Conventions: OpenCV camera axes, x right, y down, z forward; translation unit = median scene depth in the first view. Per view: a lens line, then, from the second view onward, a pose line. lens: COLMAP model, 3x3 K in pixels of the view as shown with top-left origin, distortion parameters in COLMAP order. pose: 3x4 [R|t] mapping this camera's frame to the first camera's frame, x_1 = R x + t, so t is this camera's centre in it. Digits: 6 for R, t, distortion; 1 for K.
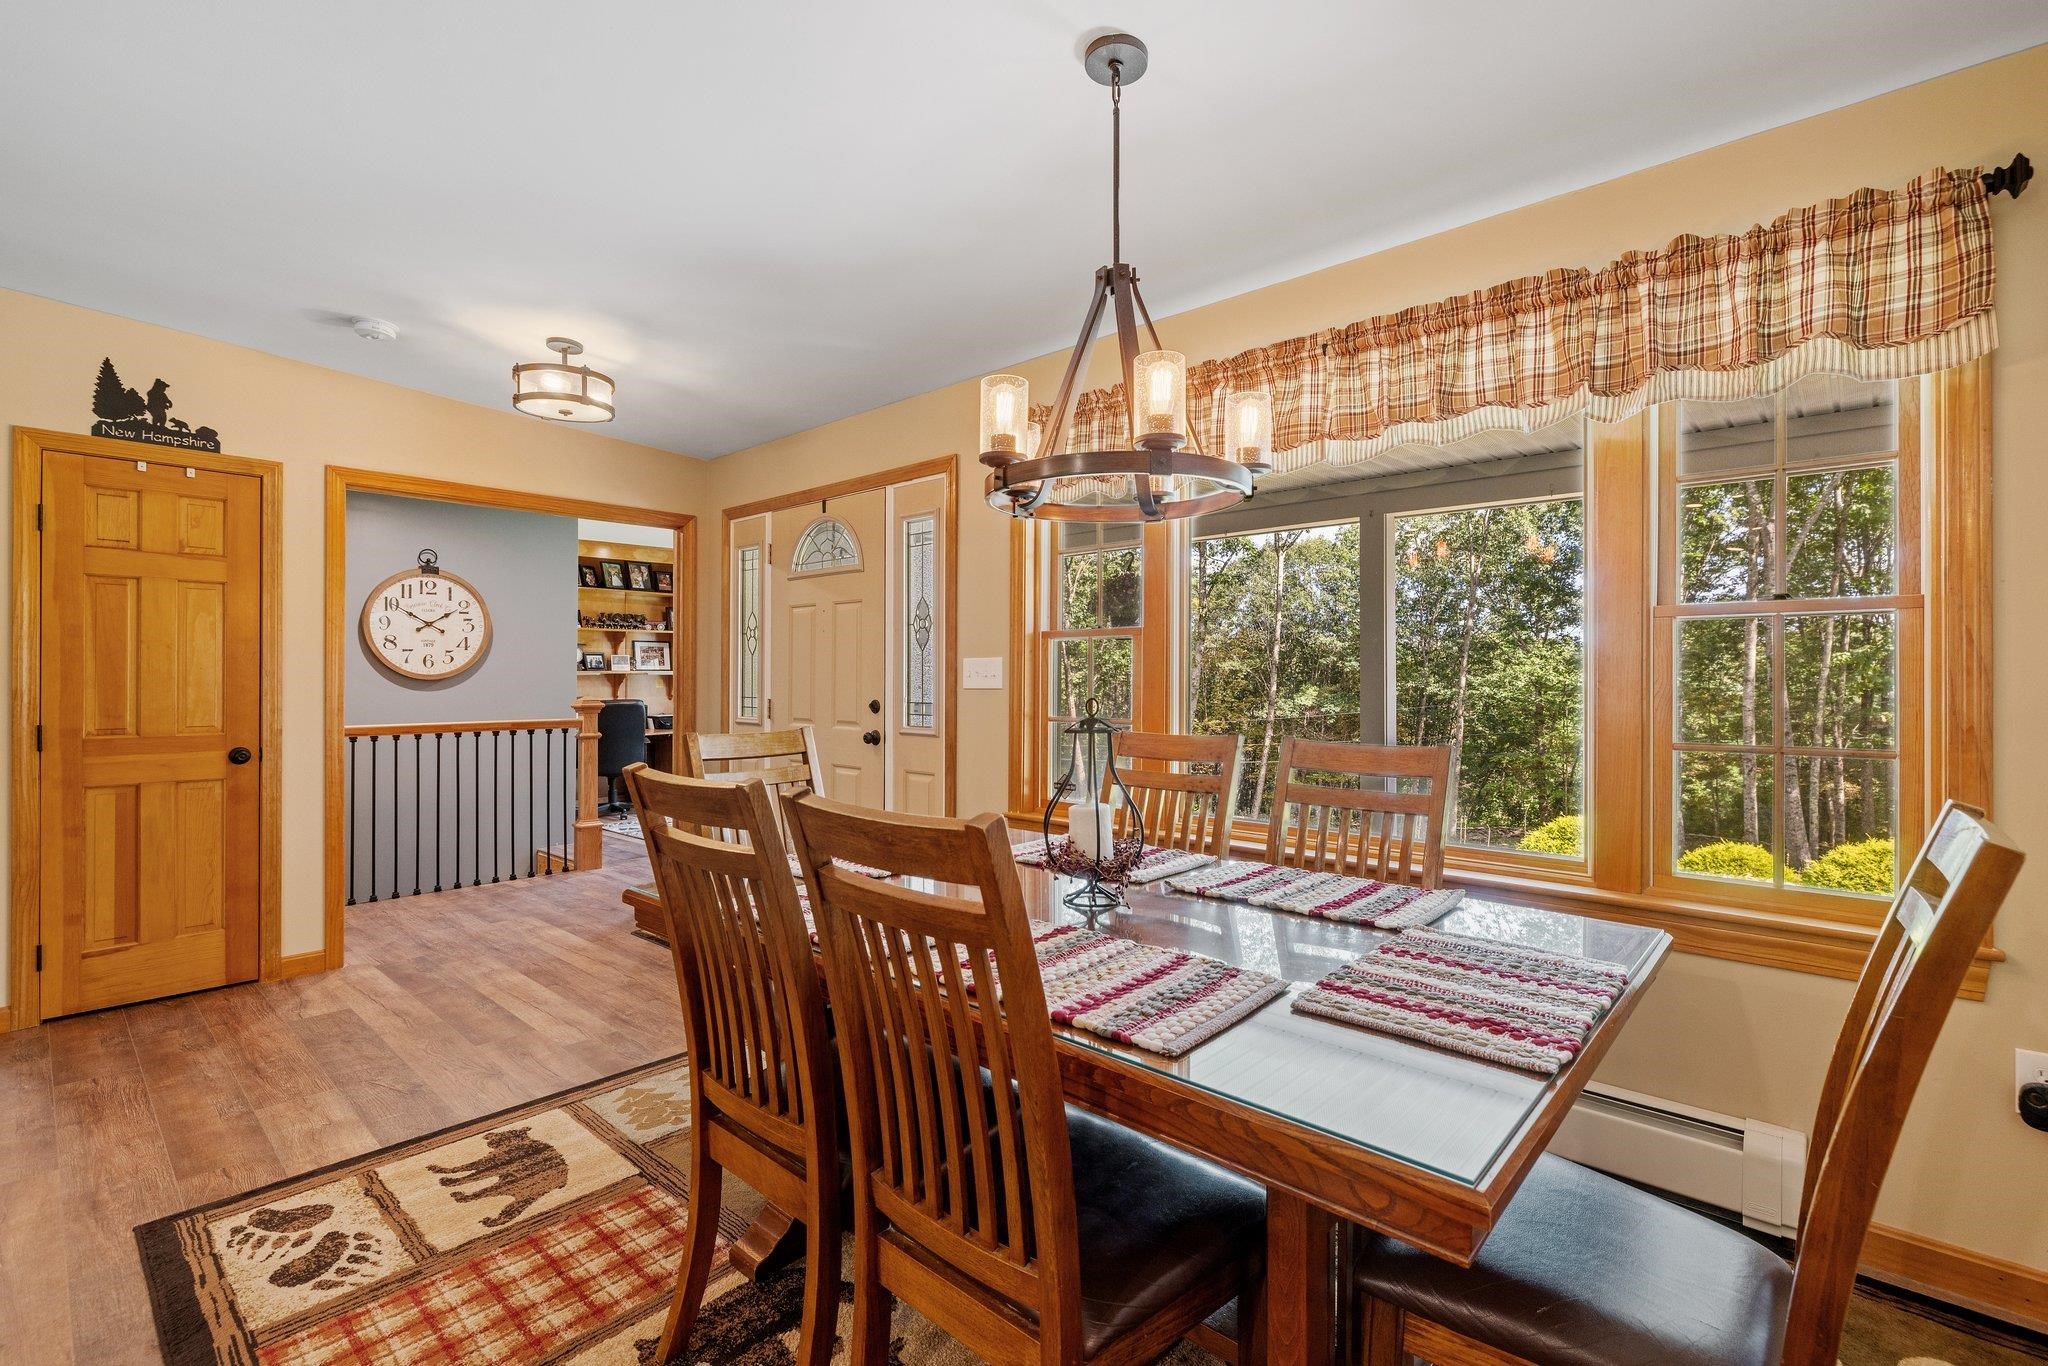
lens RADIAL K [[915.5, 0, 1019.0], [0, 915.5, 683.2], [0, 0, 1]] dist [0.002793, 0.000441]
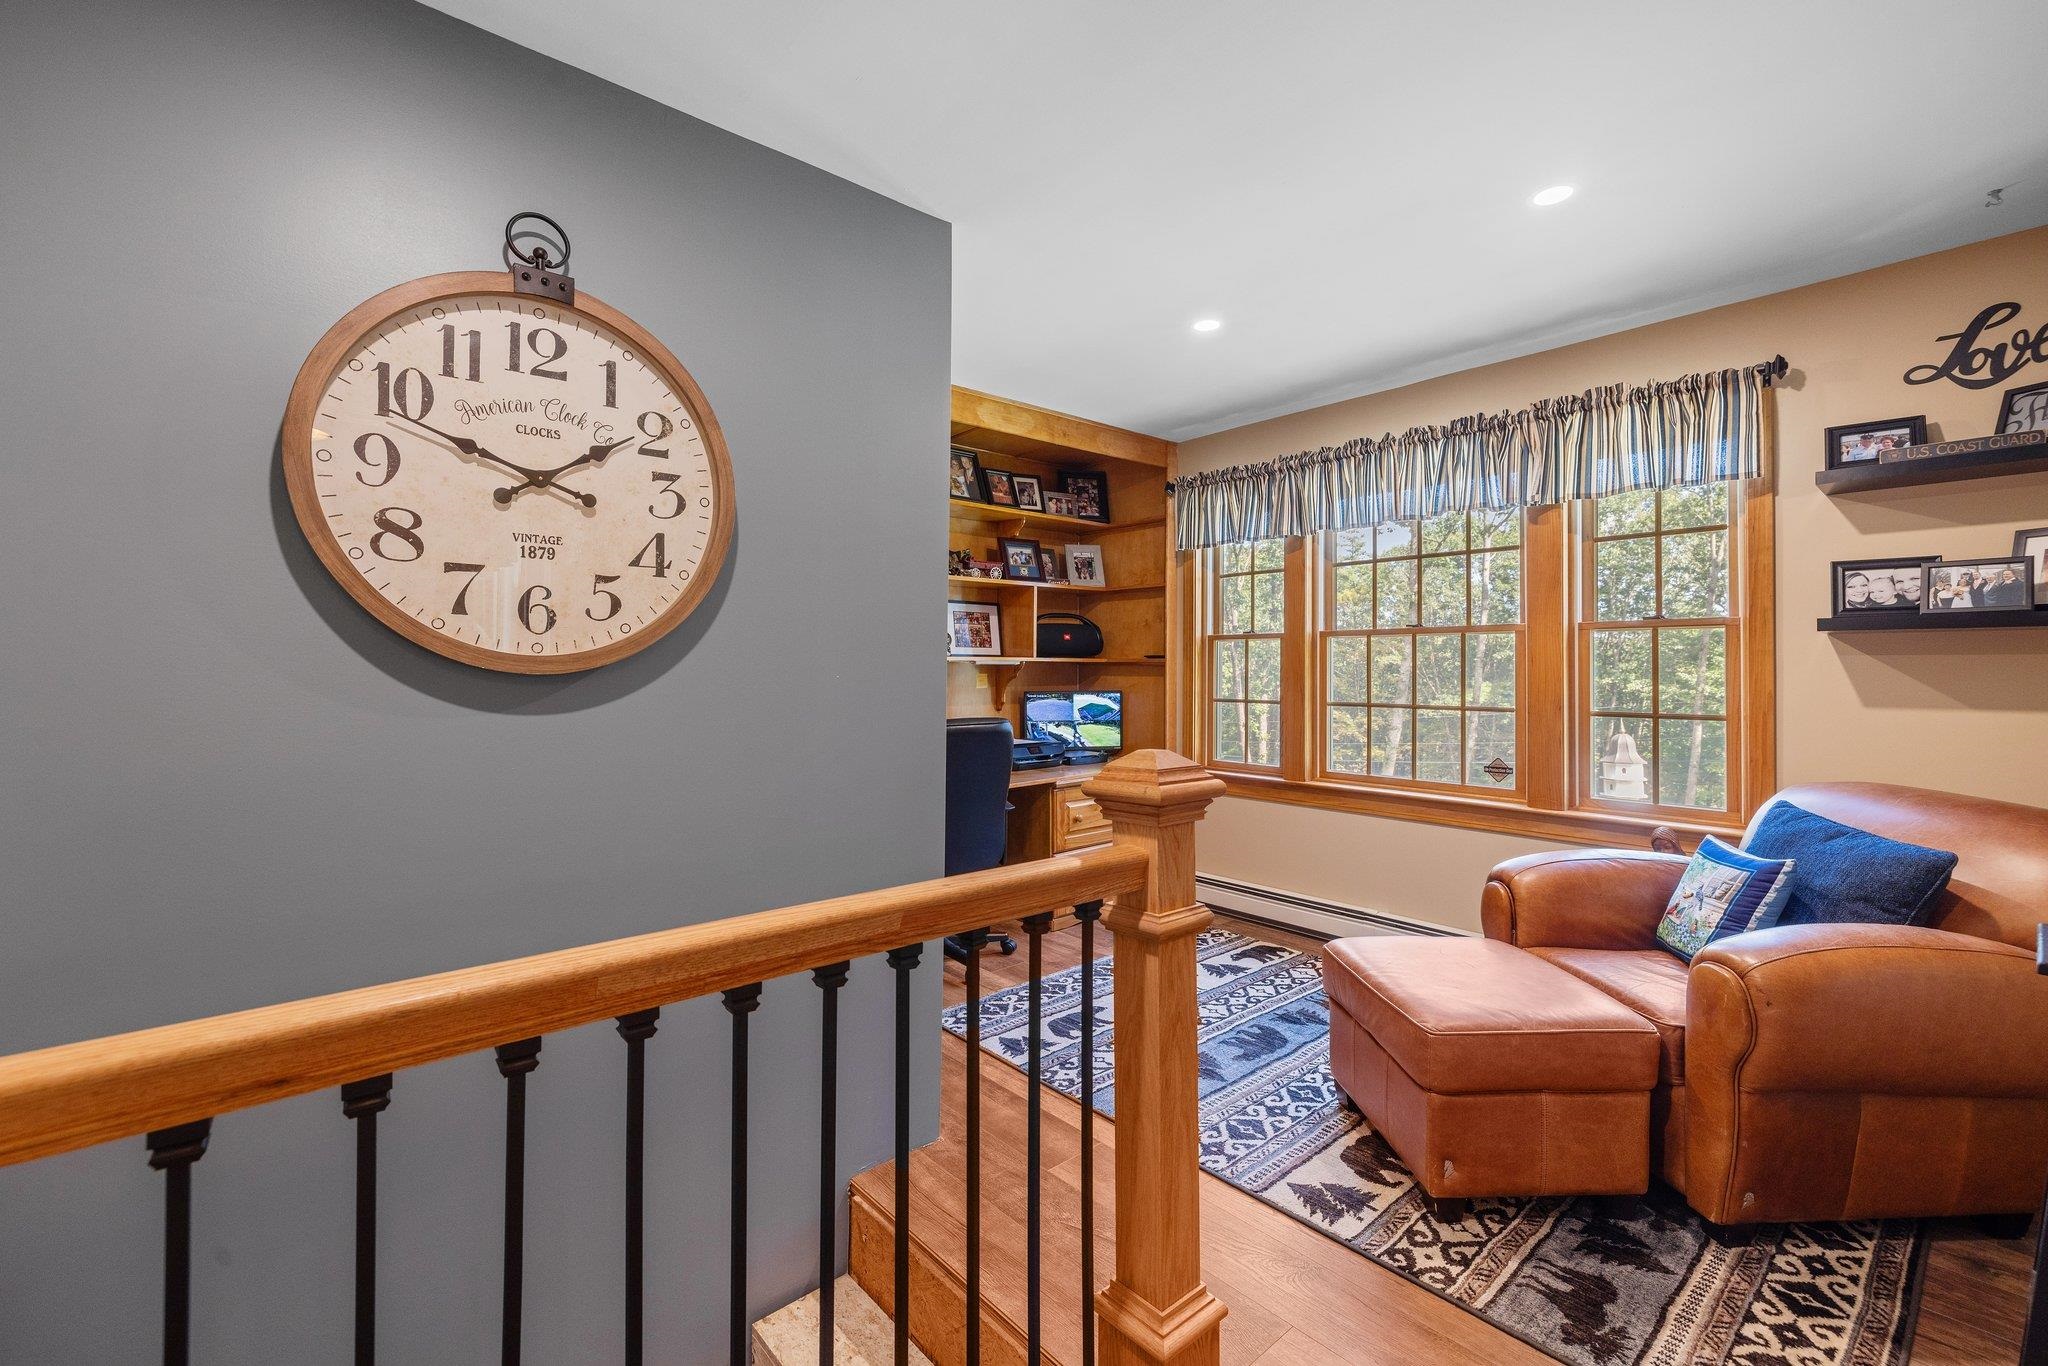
lens RADIAL K [[863.9, 0, 1027.2], [0, 863.9, 672.9], [0, 0, 1]] dist [-0.001033, -0.000031]
pose [[0.992052, 0.007159, -0.125623, -0.458394], [-0.007540, 0.999968, -0.002555, -0.004741], [0.125601, 0.003482, 0.992075, 0.751578]]
